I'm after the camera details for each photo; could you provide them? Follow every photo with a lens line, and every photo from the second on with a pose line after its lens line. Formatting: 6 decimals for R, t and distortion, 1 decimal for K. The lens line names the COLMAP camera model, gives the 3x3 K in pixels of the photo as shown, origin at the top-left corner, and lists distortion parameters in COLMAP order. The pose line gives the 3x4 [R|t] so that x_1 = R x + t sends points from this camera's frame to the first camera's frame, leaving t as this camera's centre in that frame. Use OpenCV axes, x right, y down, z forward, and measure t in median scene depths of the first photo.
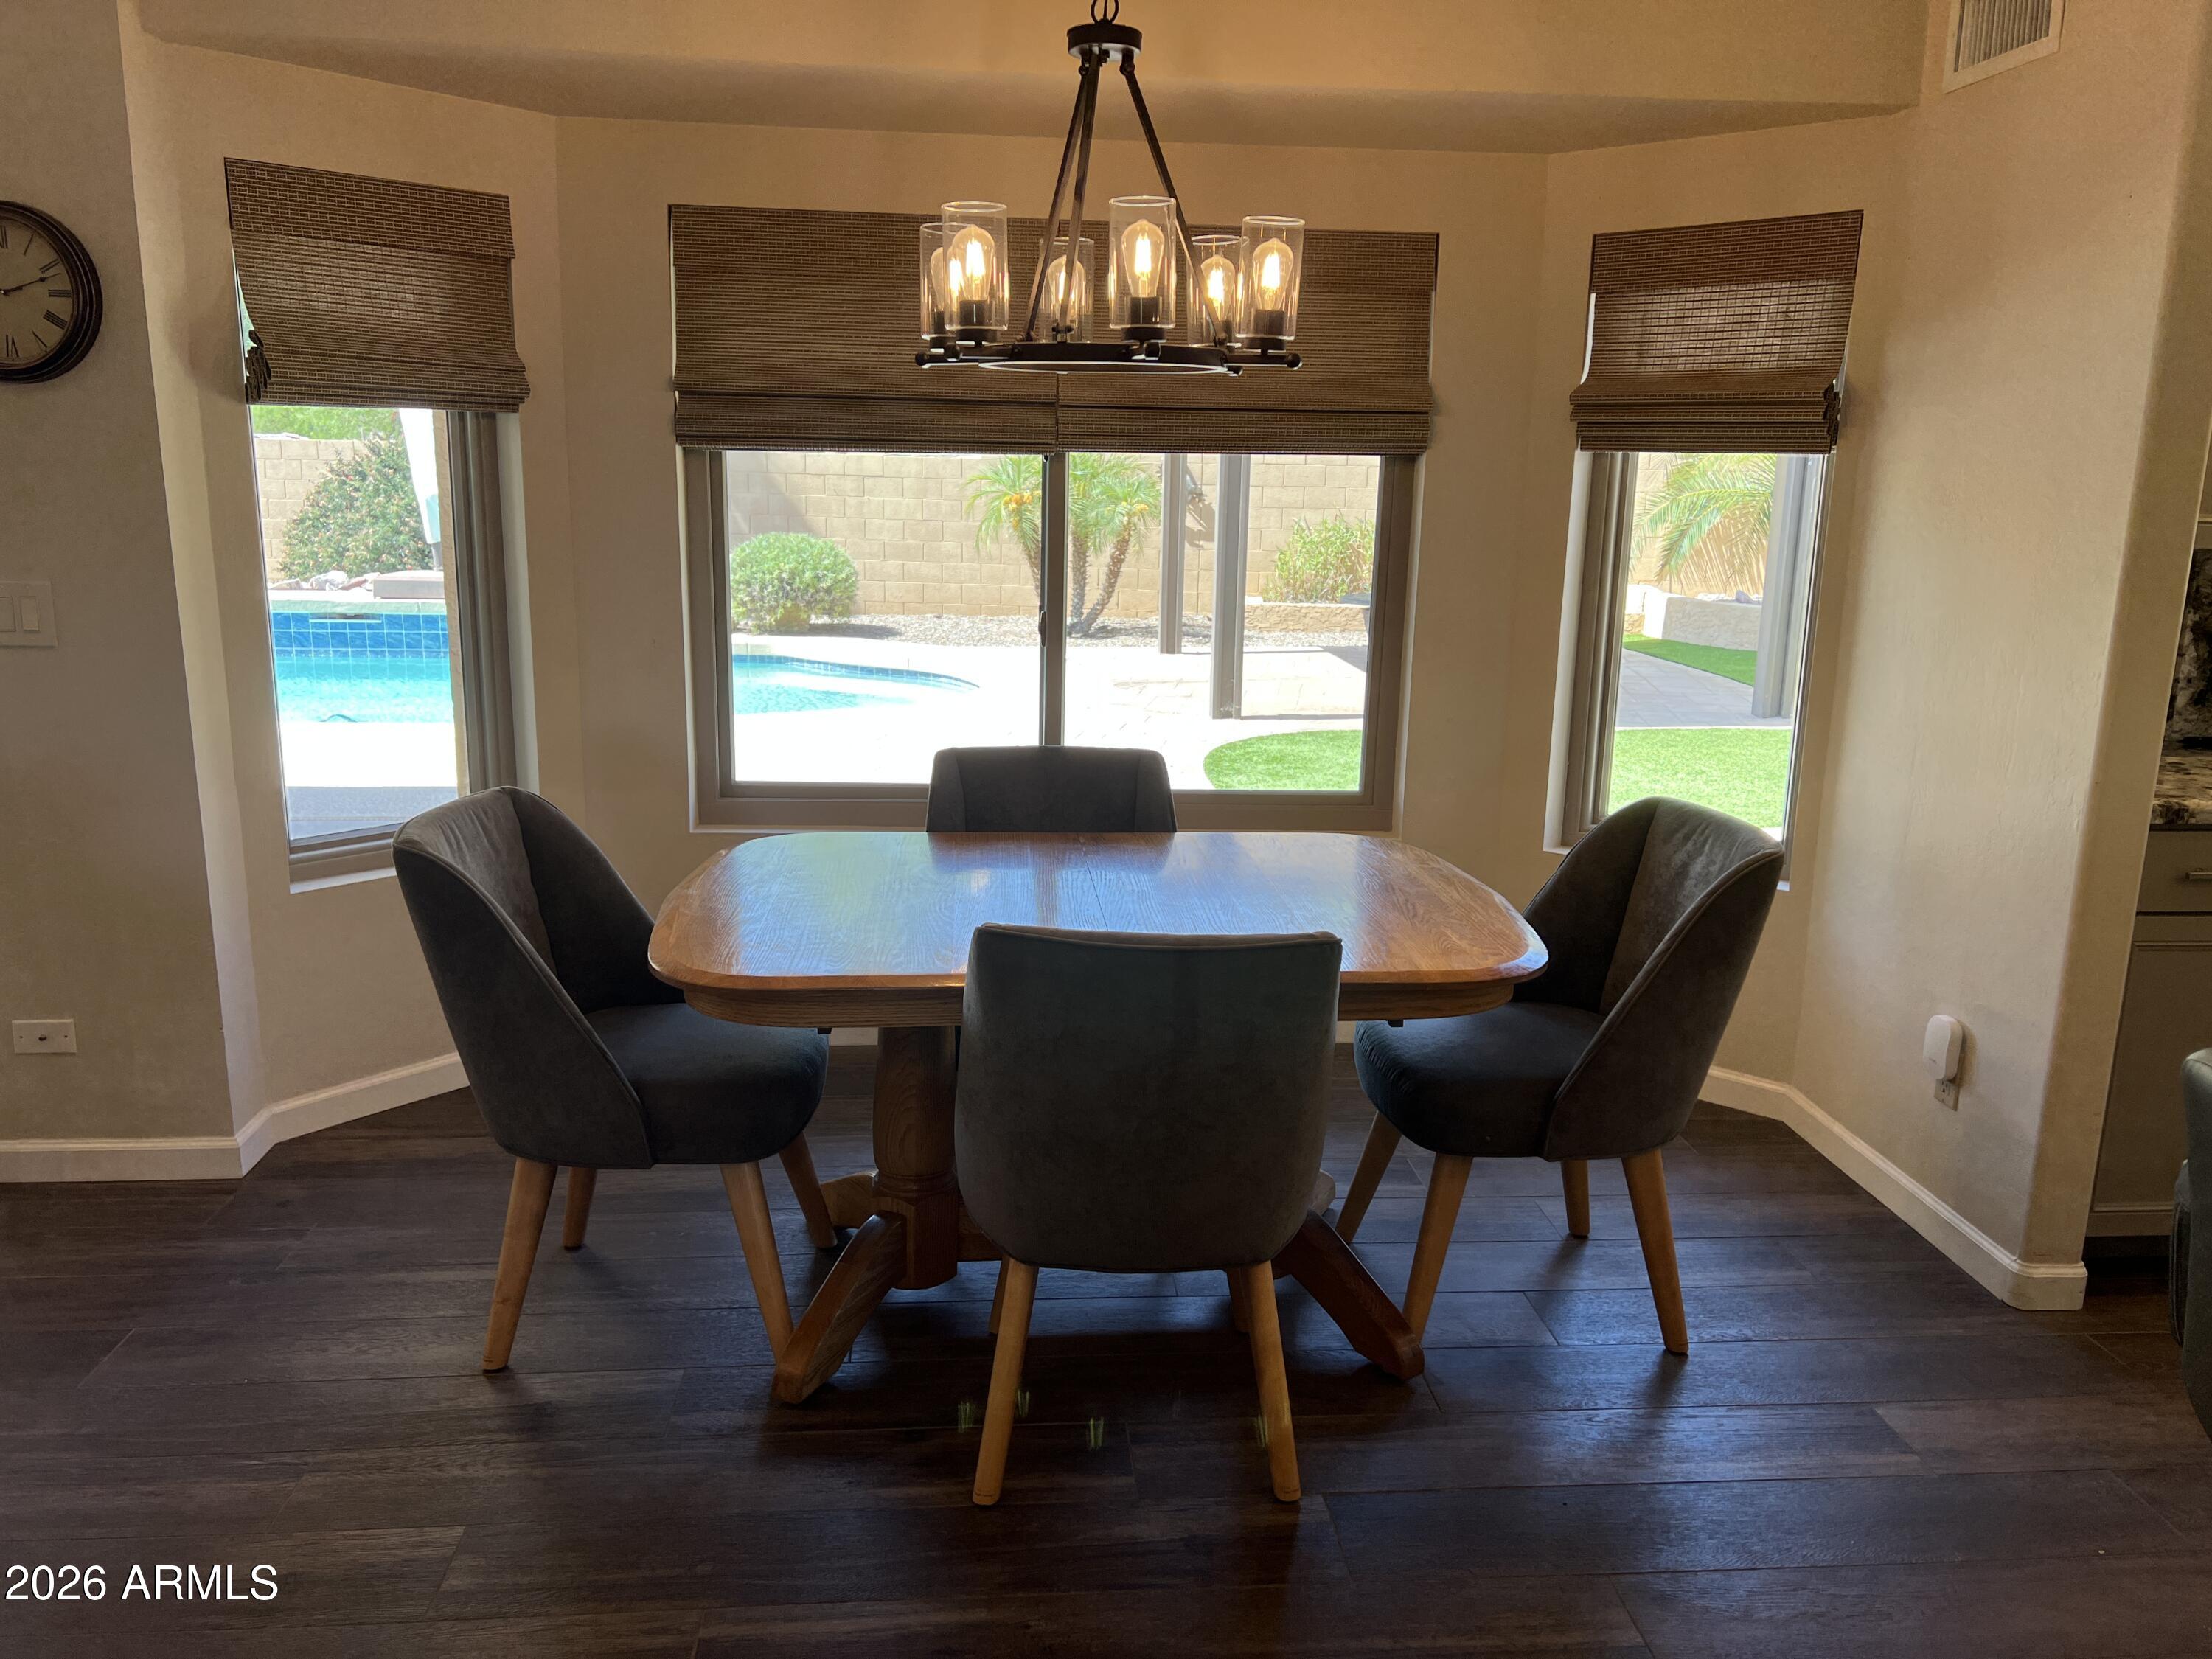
lens RADIAL K [[1684.5, 0, 1108.7], [0, 1684.5, 842.9], [0, 0, 1]] dist [0.014576, -0.005112]
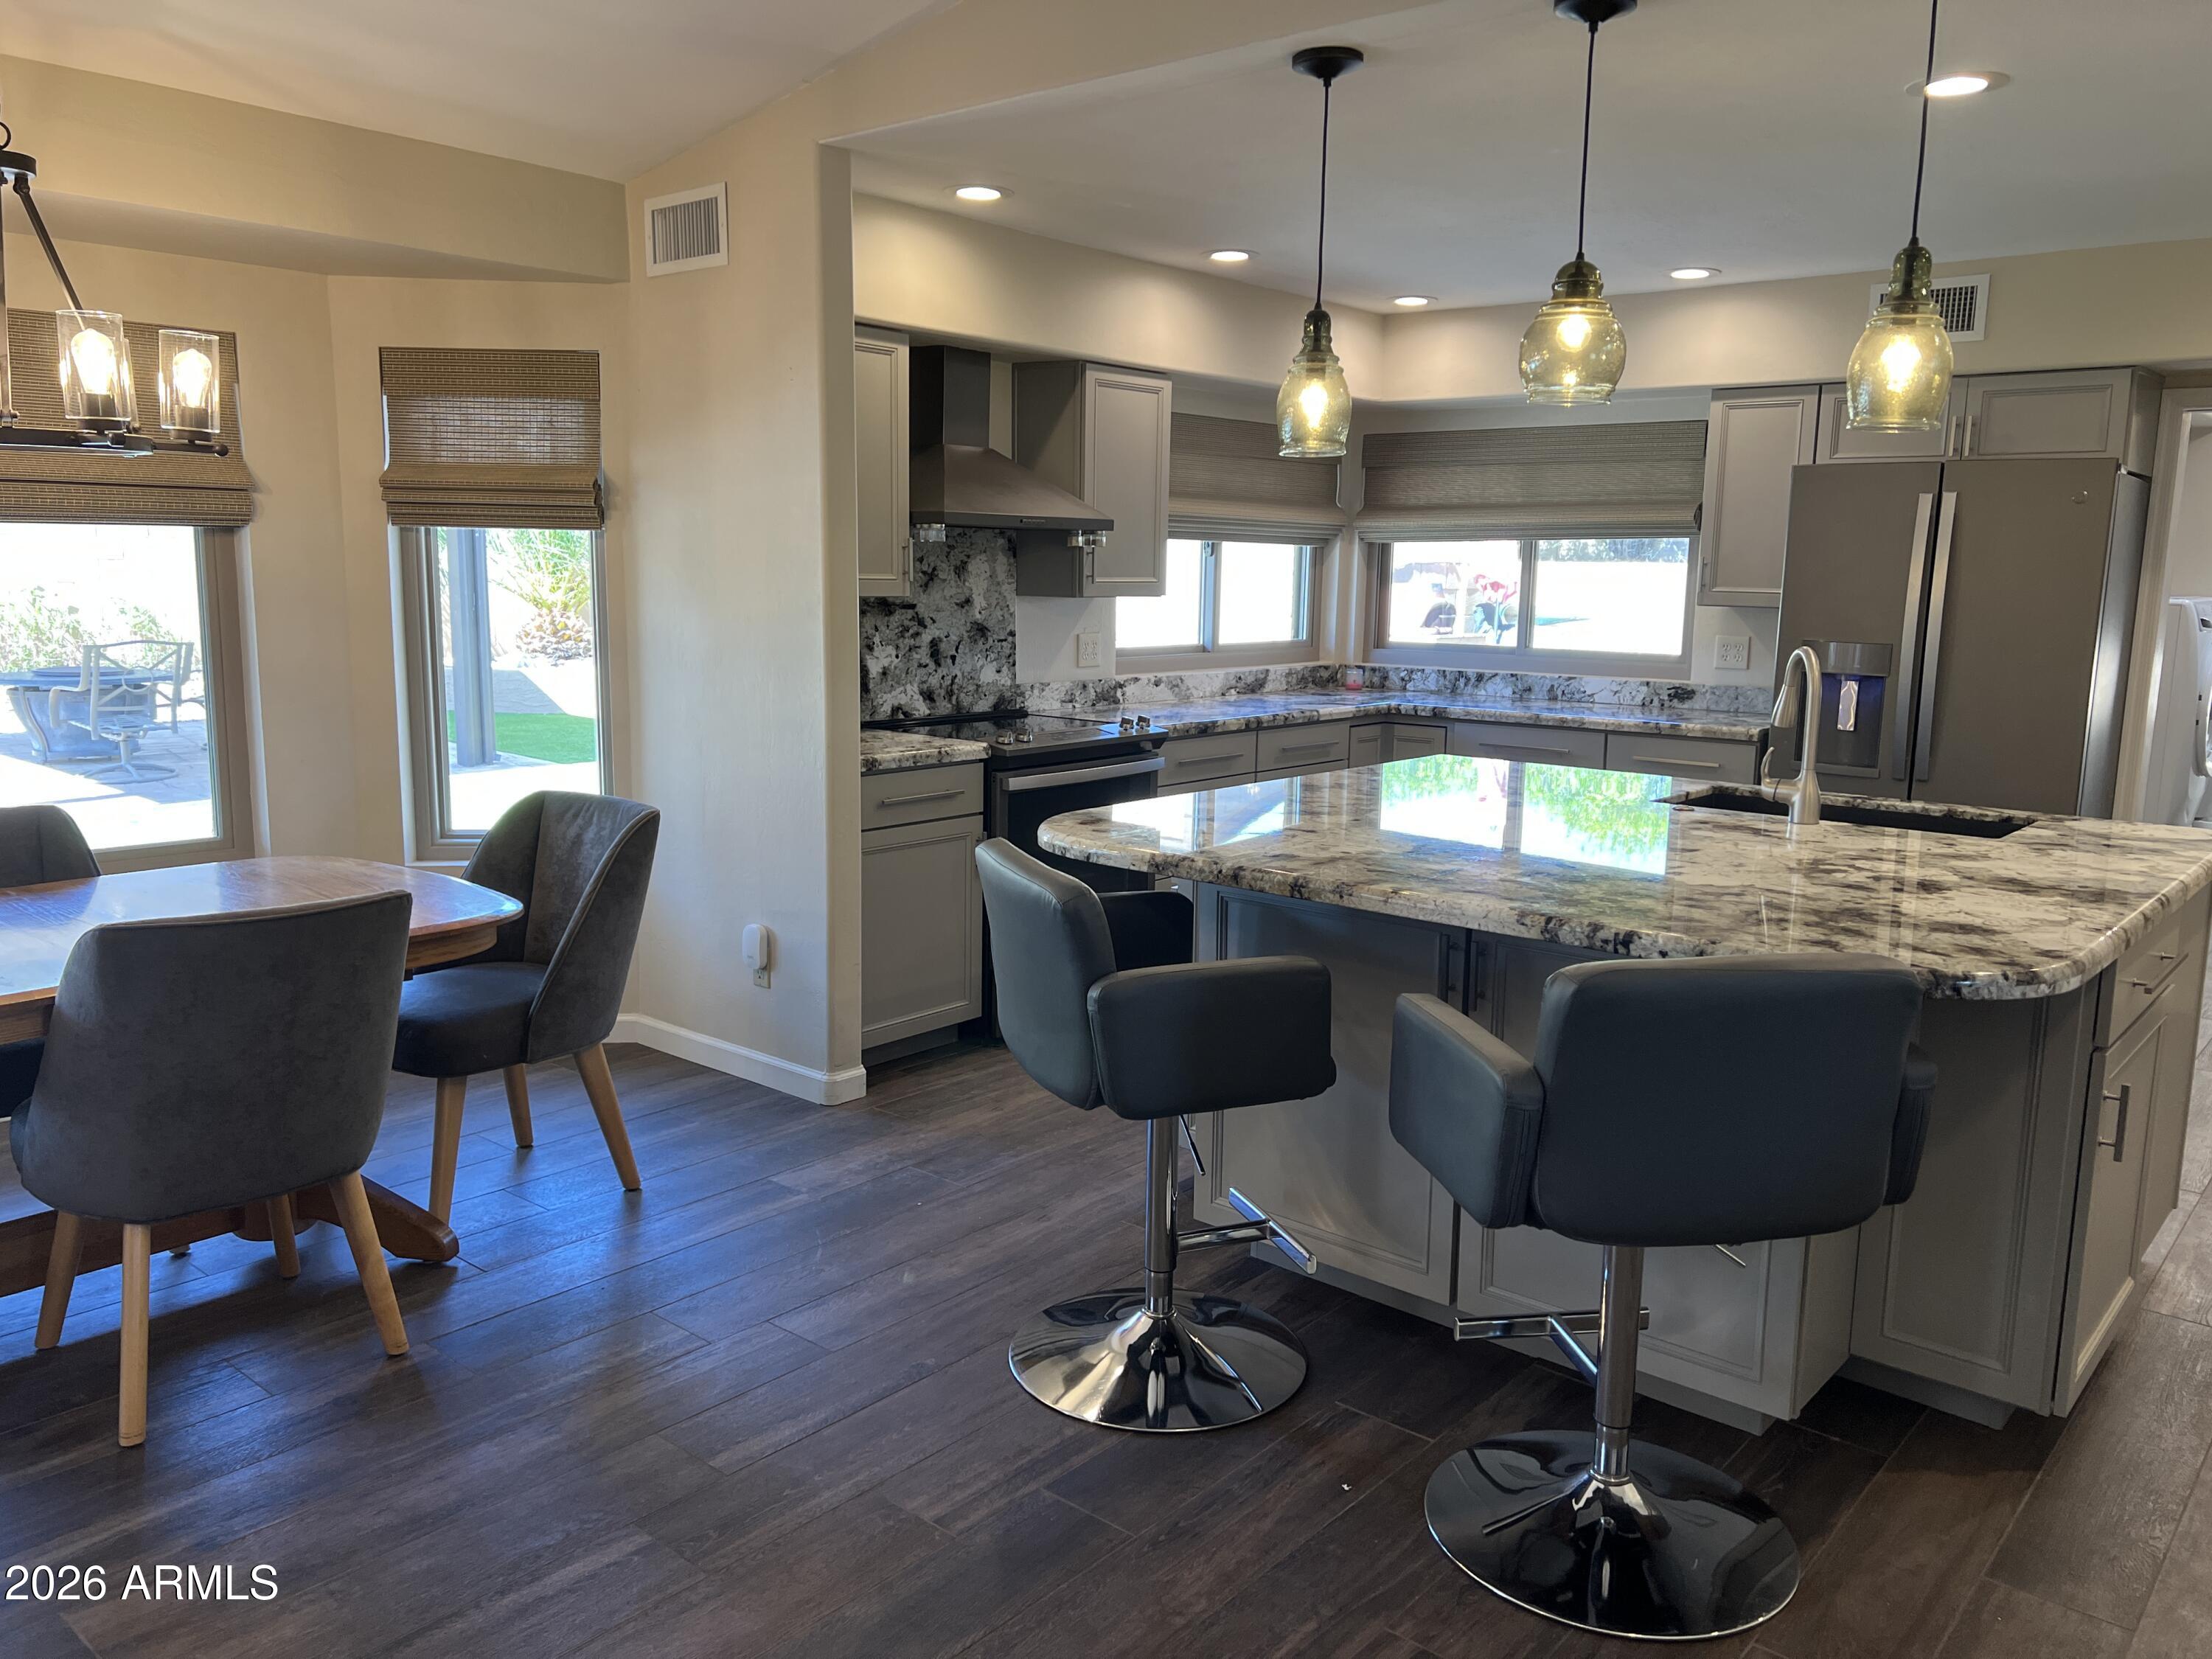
lens RADIAL K [[1680.0, 0, 1111.7], [0, 1680.0, 837.2], [0, 0, 1]] dist [-0.021793, -0.011816]
pose [[0.712013, -0.113924, 0.692863, -0.268142], [0.142033, 0.989720, 0.016776, 0.050099], [-0.687651, 0.086464, 0.720874, -0.238804]]
